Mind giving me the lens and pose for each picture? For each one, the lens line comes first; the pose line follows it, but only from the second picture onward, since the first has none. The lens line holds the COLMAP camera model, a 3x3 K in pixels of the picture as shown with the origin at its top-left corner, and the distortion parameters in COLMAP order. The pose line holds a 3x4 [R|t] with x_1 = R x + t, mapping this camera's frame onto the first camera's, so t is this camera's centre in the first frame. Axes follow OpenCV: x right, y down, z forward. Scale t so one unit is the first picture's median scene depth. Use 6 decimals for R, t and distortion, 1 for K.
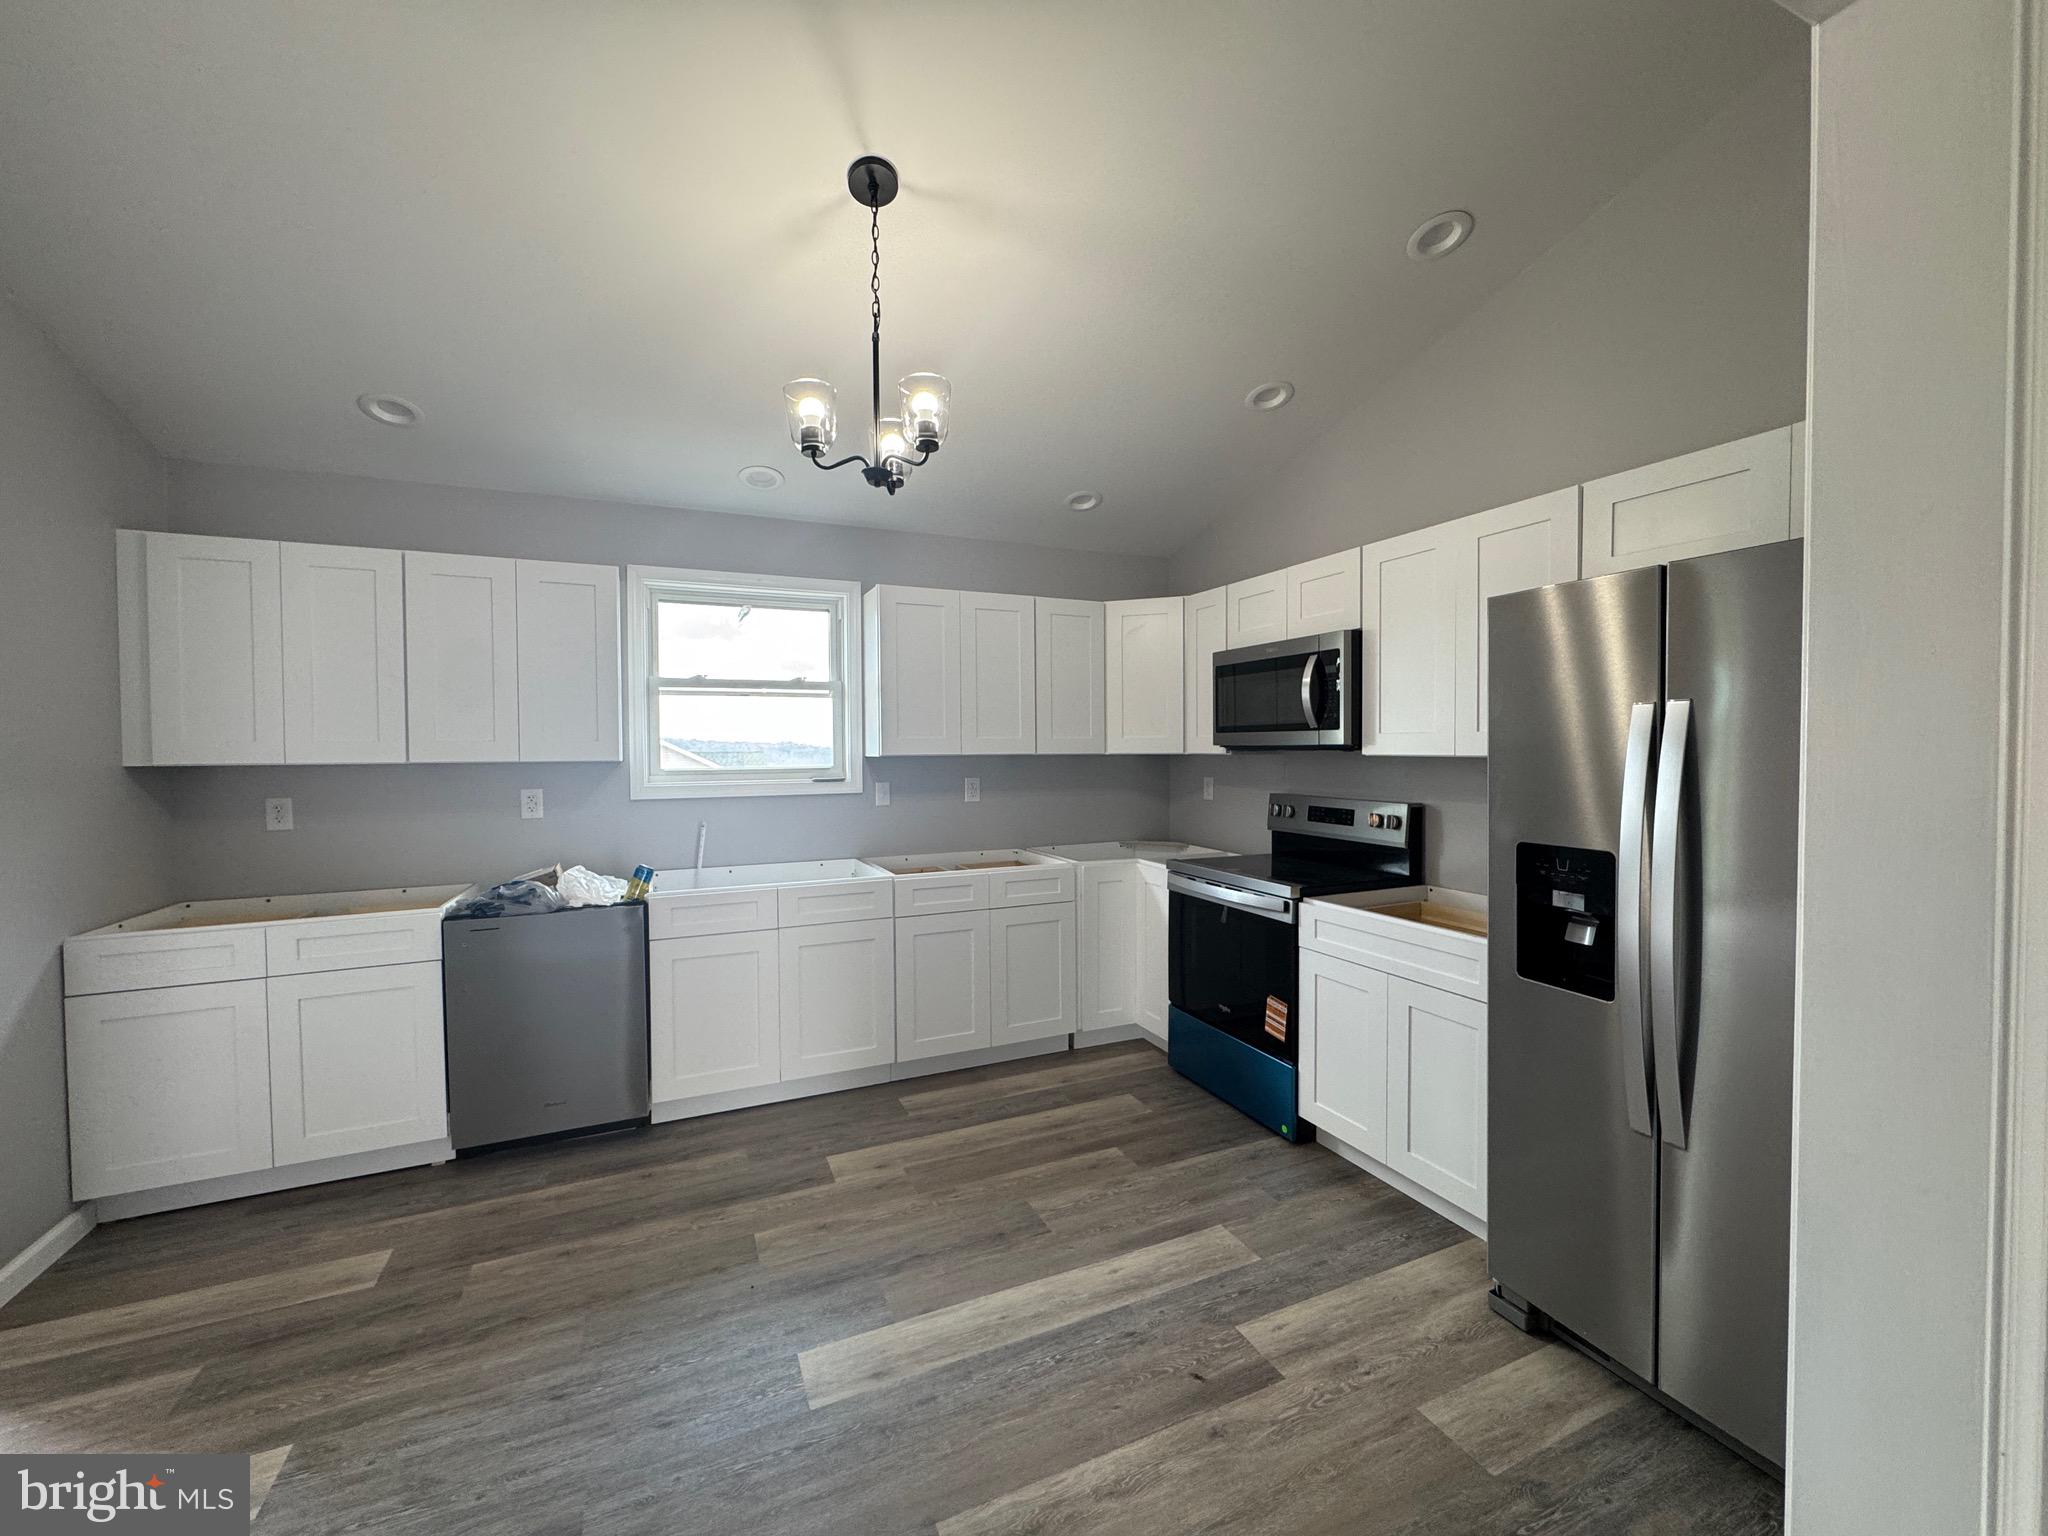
lens RADIAL K [[816.8, 0, 1023.4], [0, 816.8, 766.8], [0, 0, 1]] dist [-0.000814, -0.000022]
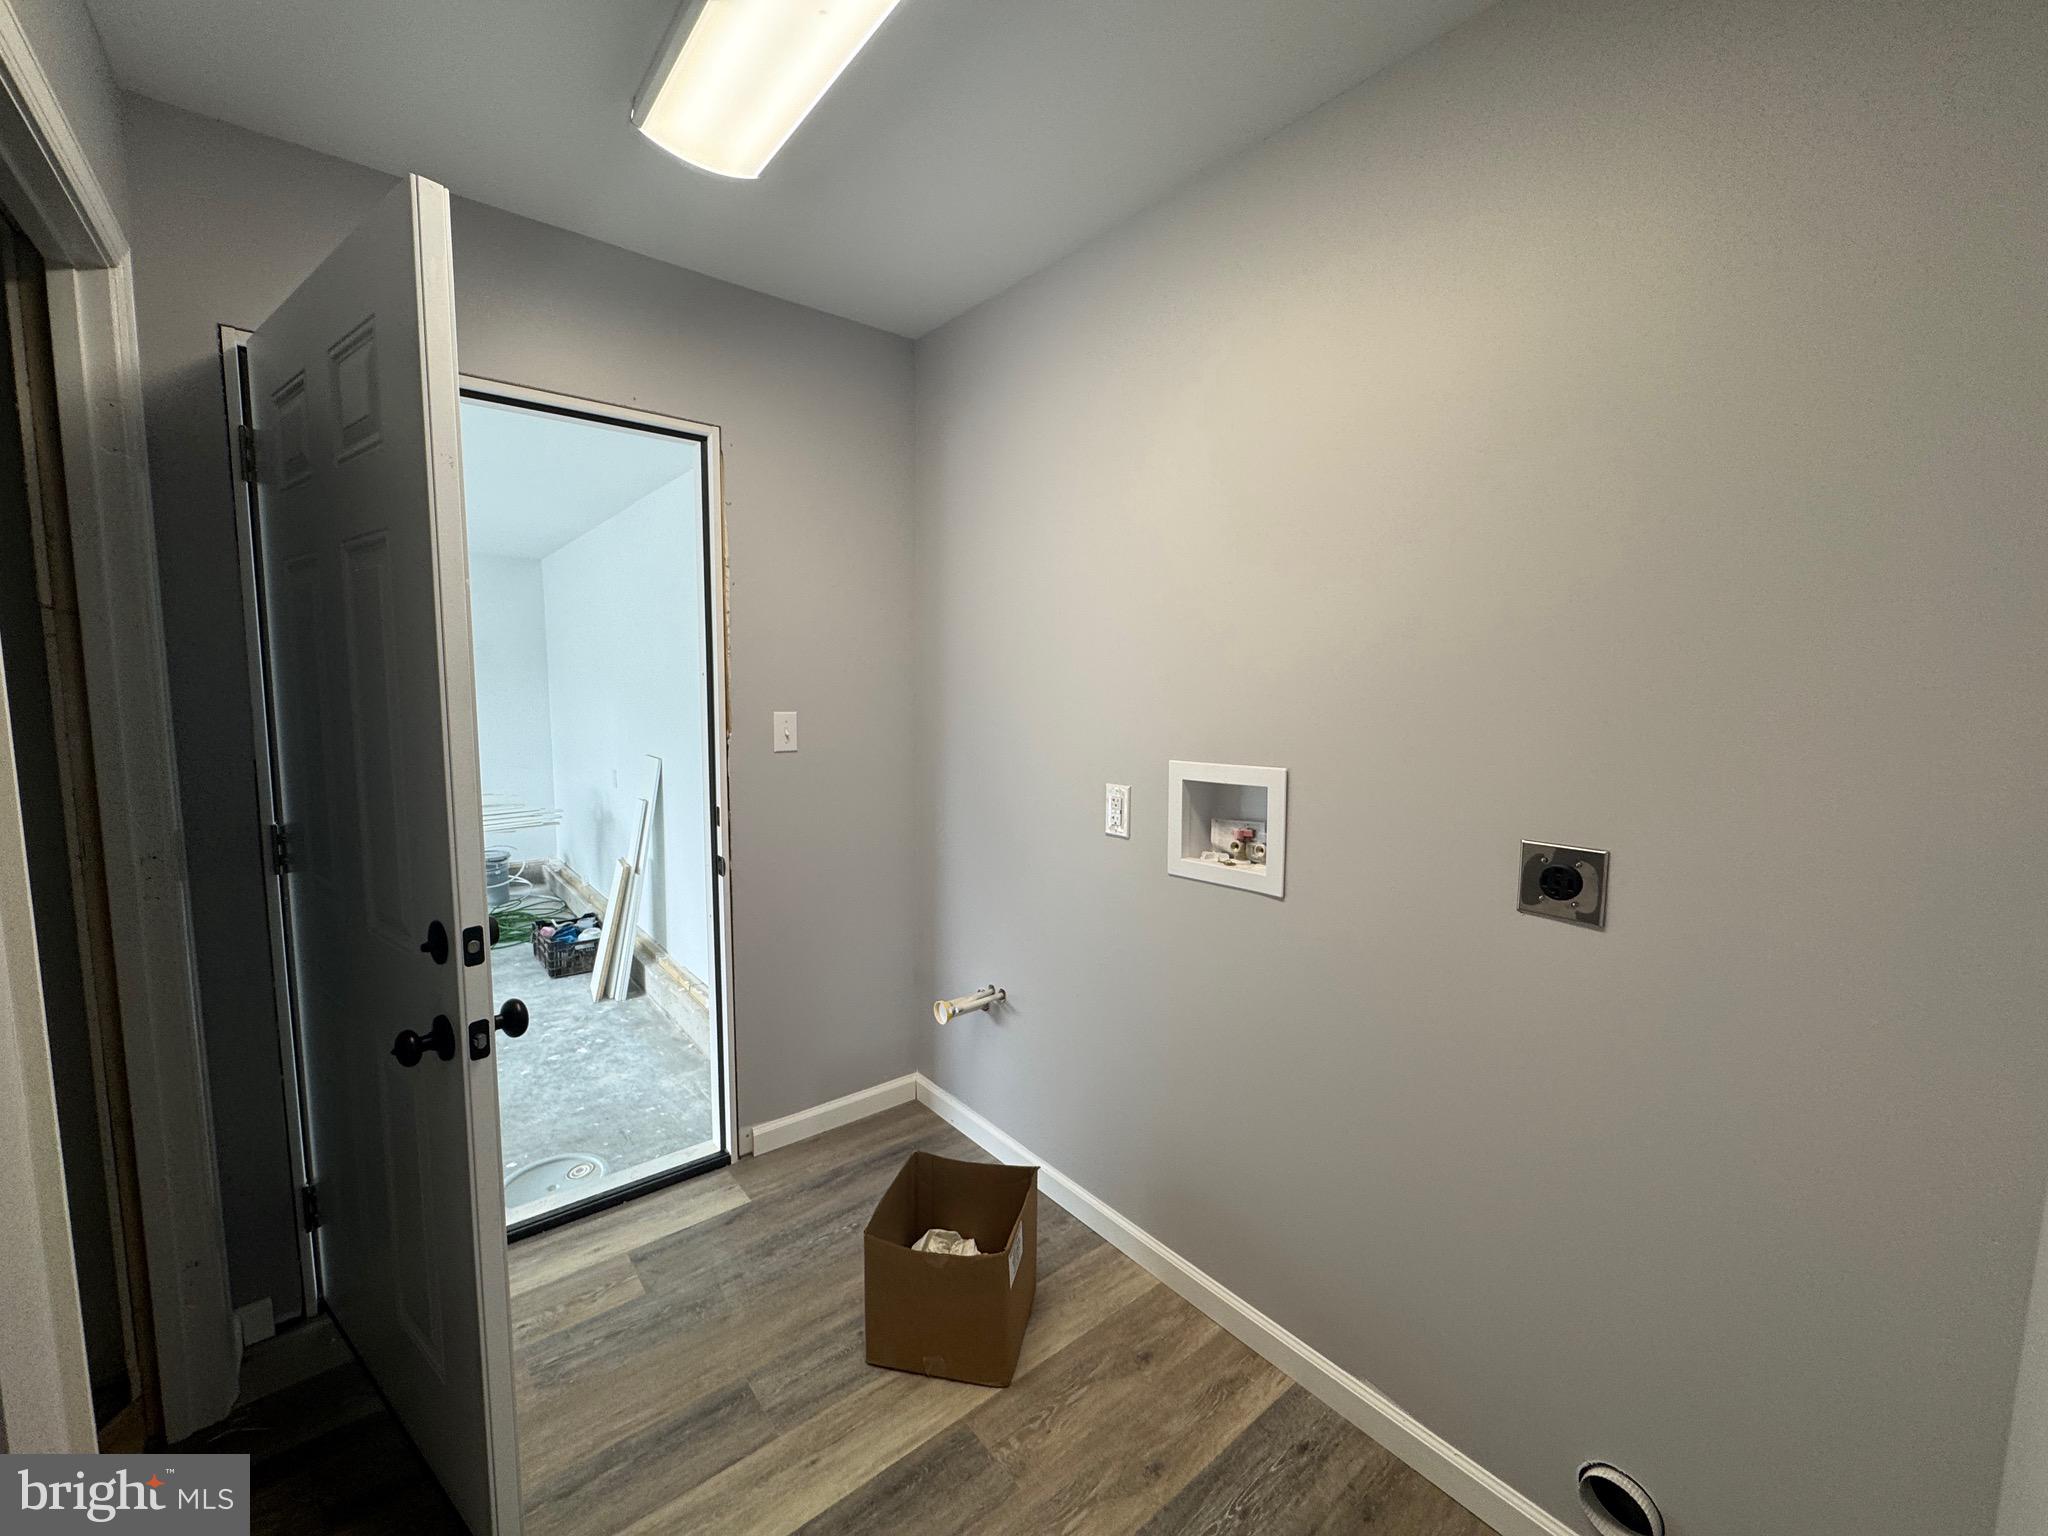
lens RADIAL K [[816.8, 0, 1023.4], [0, 816.8, 772.4], [0, 0, 1]] dist [-0.000814, -0.000022]
pose [[-0.966109, 0.008546, -0.257995, 0.617449], [-0.023730, 0.992280, 0.121729, -0.028659], [0.257043, 0.123726, -0.958447, 1.785185]]
